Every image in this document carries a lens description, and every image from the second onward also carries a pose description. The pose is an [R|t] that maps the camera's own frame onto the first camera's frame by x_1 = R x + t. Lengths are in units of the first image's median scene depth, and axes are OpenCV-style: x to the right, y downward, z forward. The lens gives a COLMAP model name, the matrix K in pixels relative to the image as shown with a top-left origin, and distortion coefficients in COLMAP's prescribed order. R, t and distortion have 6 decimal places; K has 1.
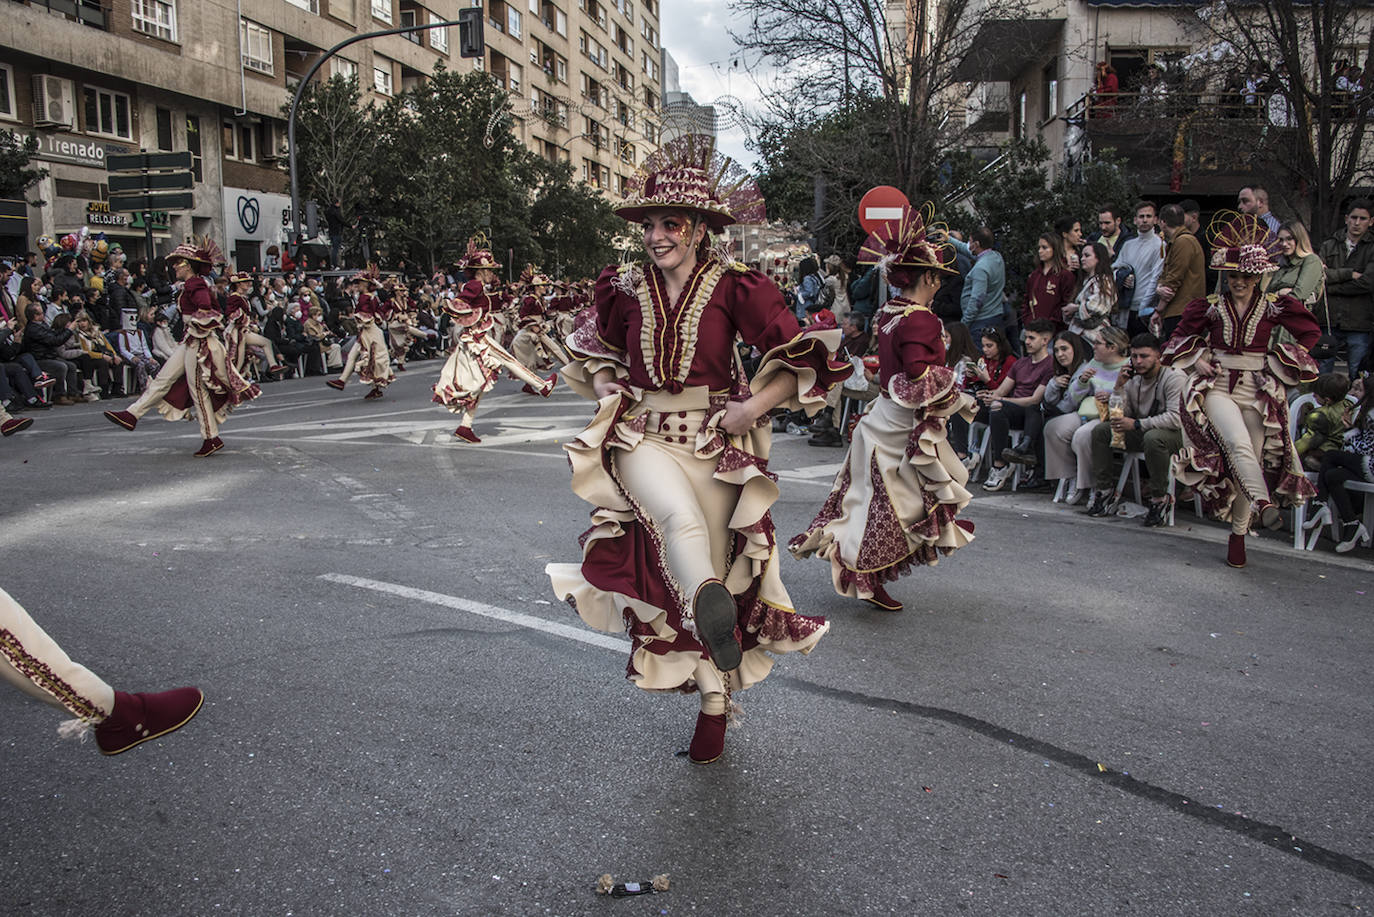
lens RADIAL K [[1058.7, 0, 687.0], [0, 1058.7, 458.5], [0, 0, 1]] dist [-0.098237, 0.004786]
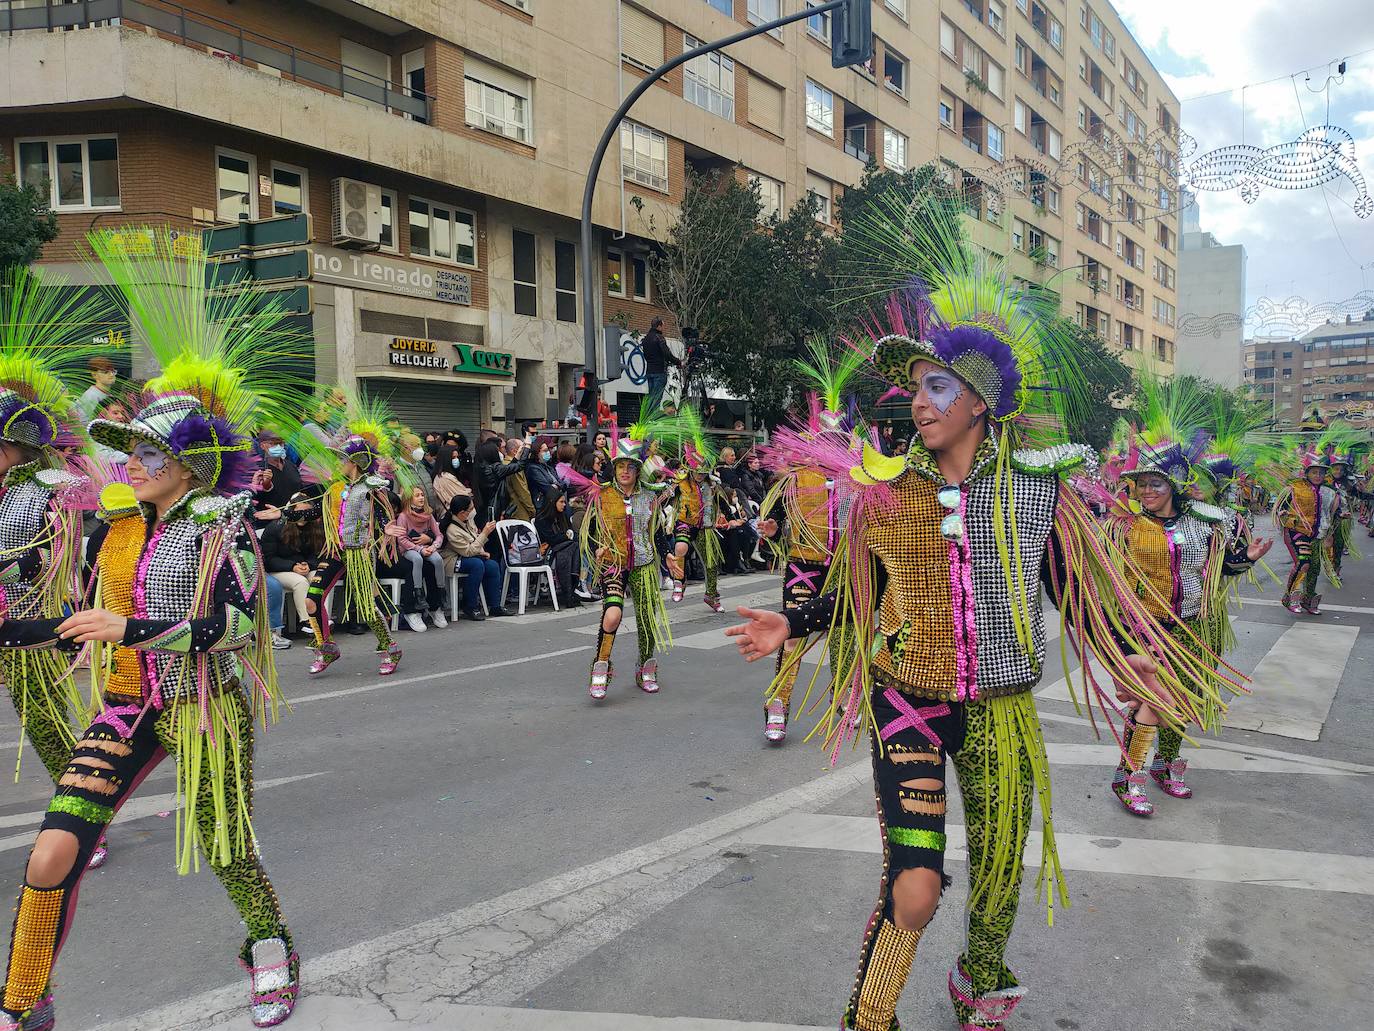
lens RADIAL K [[1001.0, 0, 687.0], [0, 1001.0, 515.5], [0, 0, 1]] dist [0.069592, -0.122571]
pose [[0.893610, 0.031887, -0.447711, -0.018950], [-0.075222, 0.994005, -0.079342, -0.052926], [0.442497, 0.104578, 0.890651, 0.319433]]
